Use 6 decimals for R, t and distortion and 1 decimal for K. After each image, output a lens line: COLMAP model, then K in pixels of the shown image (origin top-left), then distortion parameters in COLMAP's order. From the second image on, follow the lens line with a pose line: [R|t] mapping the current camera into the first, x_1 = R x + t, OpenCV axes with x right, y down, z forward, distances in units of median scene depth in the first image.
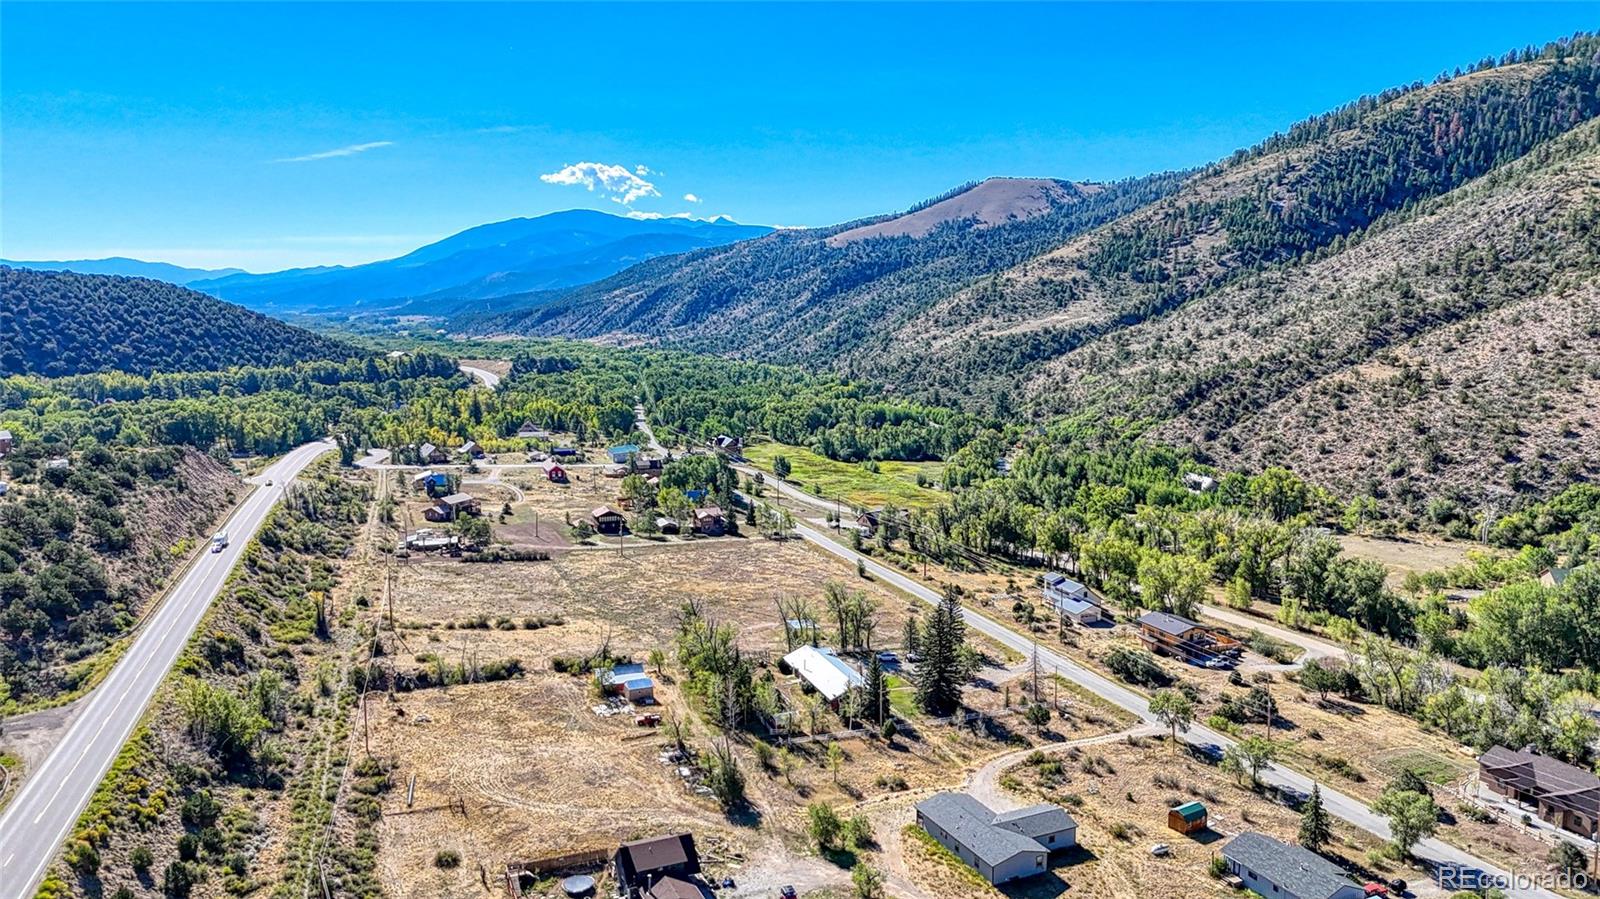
lens RADIAL K [[1201.3, 0, 805.1], [0, 1201.3, 450.7], [0, 0, 1]] dist [0.074414, -0.058264]
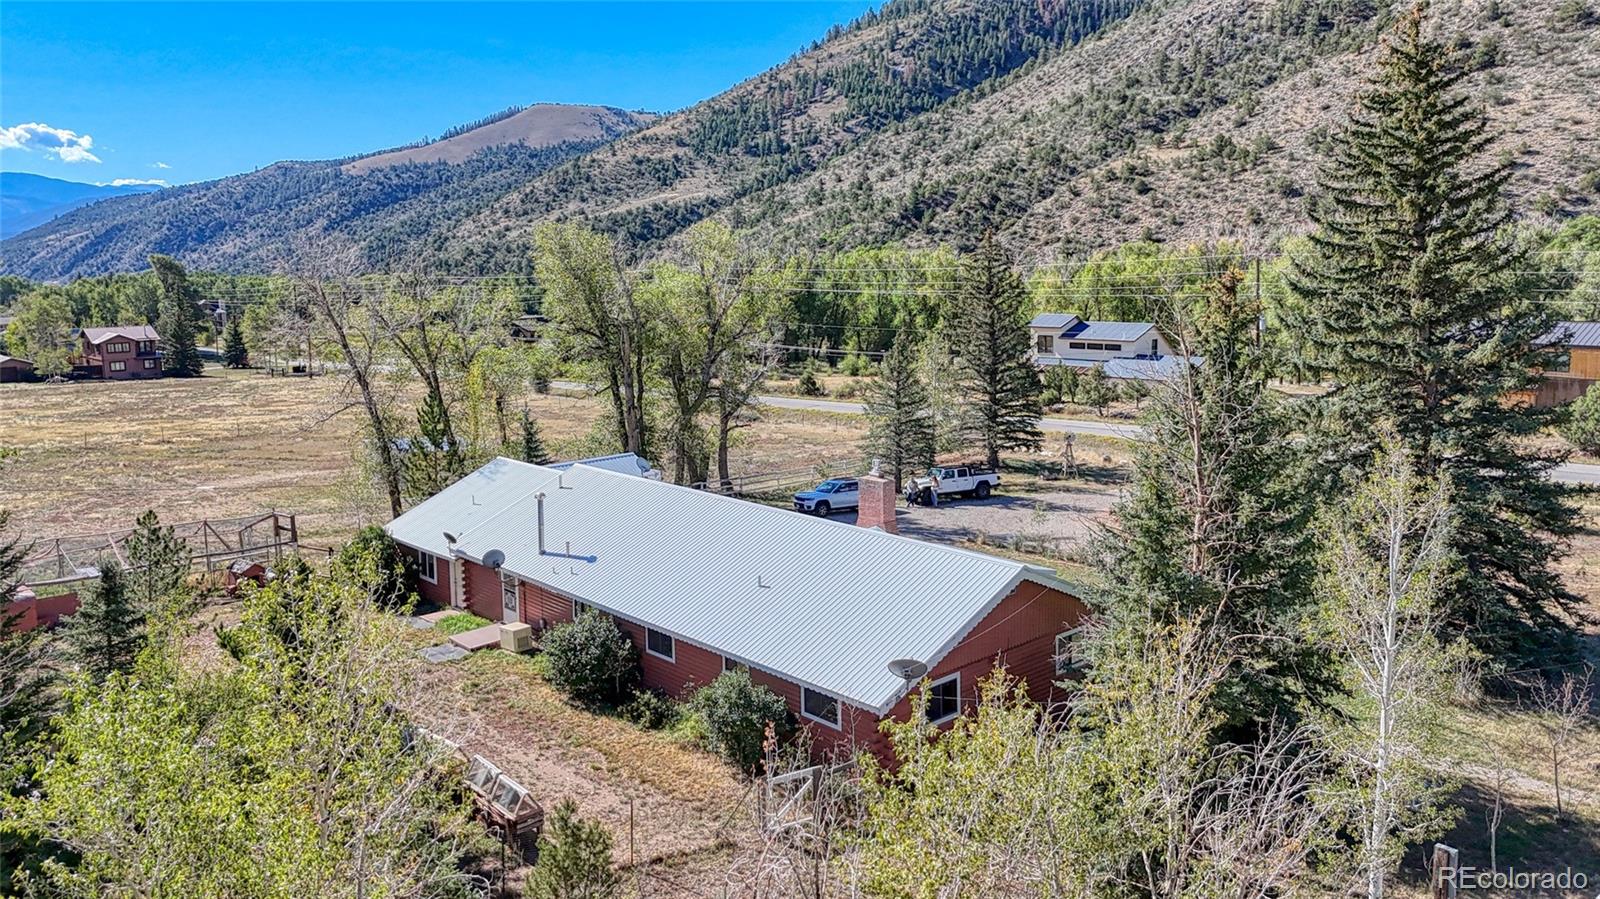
lens RADIAL K [[1201.3, 0, 819.8], [0, 1201.3, 429.5], [0, 0, 1]] dist [0.074414, -0.058264]
pose [[0.925135, -0.071665, 0.372812, -0.006028], [0.072419, 0.997302, 0.012001, 0.041390], [-0.372666, 0.015896, 0.927829, 0.208932]]
